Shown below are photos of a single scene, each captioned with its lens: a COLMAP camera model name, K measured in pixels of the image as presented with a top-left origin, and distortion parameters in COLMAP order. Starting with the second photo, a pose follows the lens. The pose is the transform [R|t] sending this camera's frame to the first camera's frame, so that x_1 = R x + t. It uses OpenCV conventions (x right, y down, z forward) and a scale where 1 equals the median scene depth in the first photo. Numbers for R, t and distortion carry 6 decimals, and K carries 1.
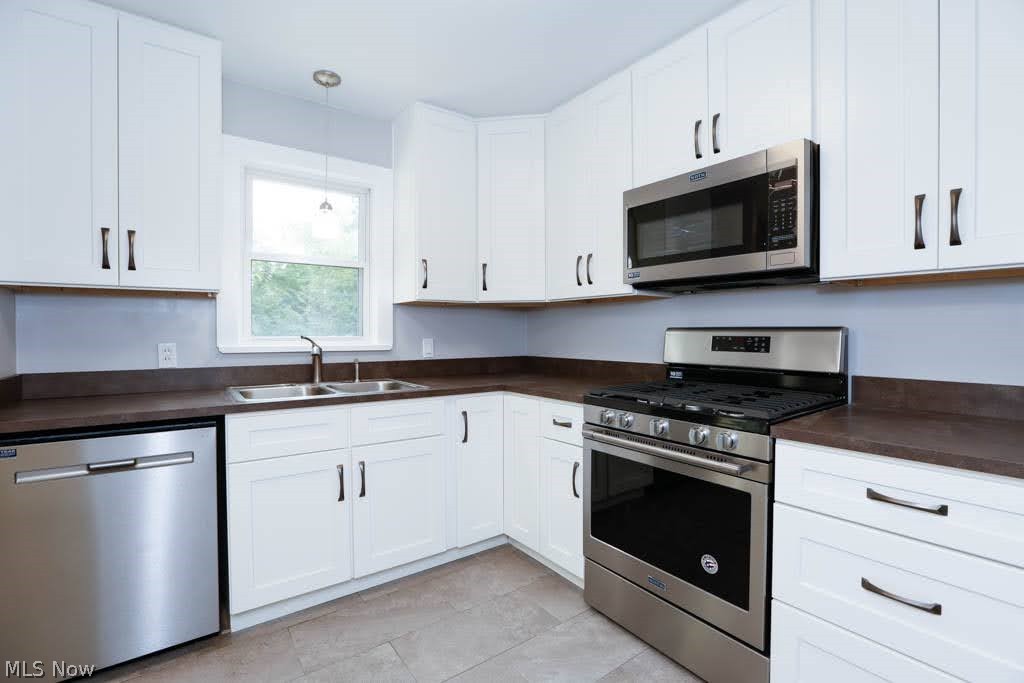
lens RADIAL K [[467.8, 0, 515.3], [0, 467.8, 339.7], [0, 0, 1]] dist [-0.041739, 0.016296]
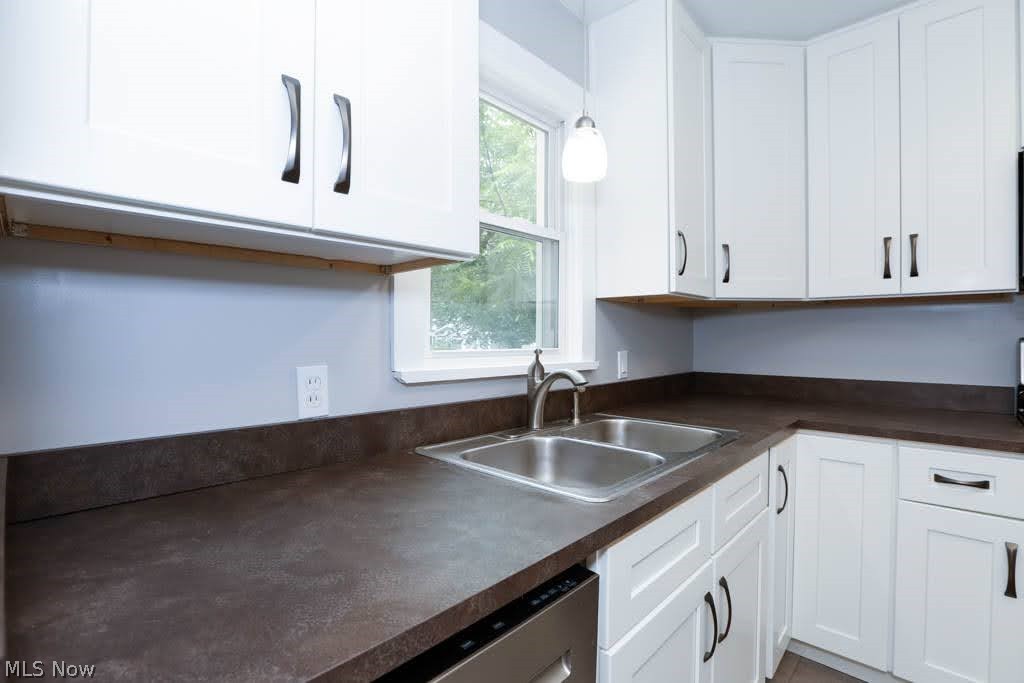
lens RADIAL K [[485.0, 0, 531.4], [0, 485.0, 342.9], [0, 0, 1]] dist [-0.044953, 0.018246]
pose [[0.979164, 0.000224, 0.203073, -0.640165], [0.001408, 0.999968, -0.007893, -0.012713], [-0.203068, 0.008014, 0.979132, 0.462692]]
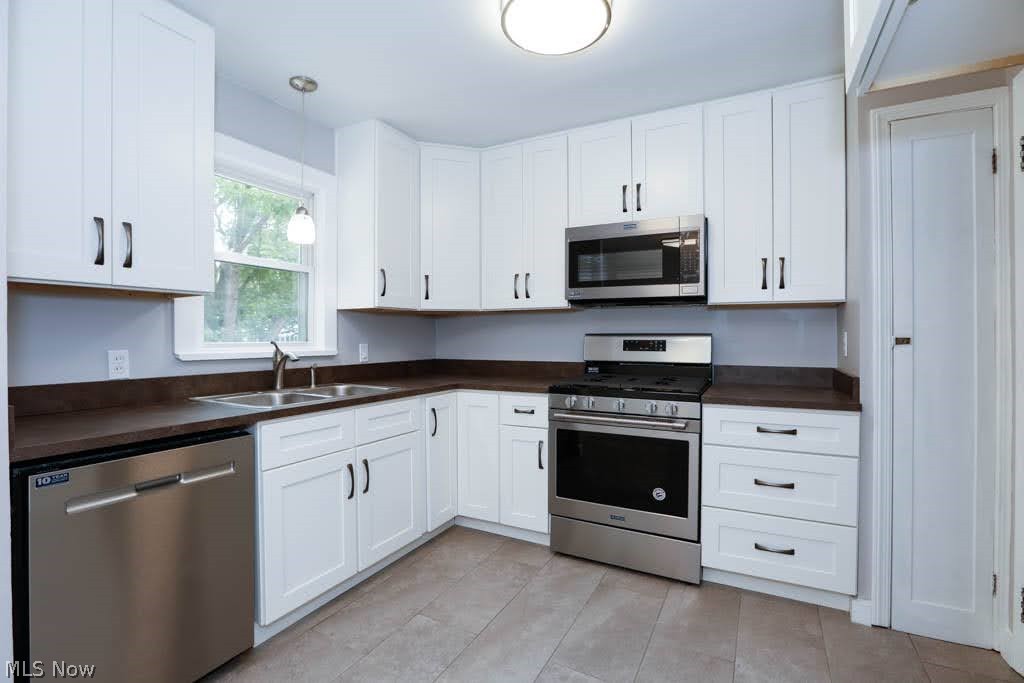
lens RADIAL K [[467.8, 0, 515.3], [0, 467.8, 339.7], [0, 0, 1]] dist [-0.041739, 0.016296]
pose [[0.899169, -0.003233, 0.437590, -0.466342], [0.007719, 0.999934, -0.008472, 0.000538], [-0.437534, 0.010995, 0.899135, -0.102203]]
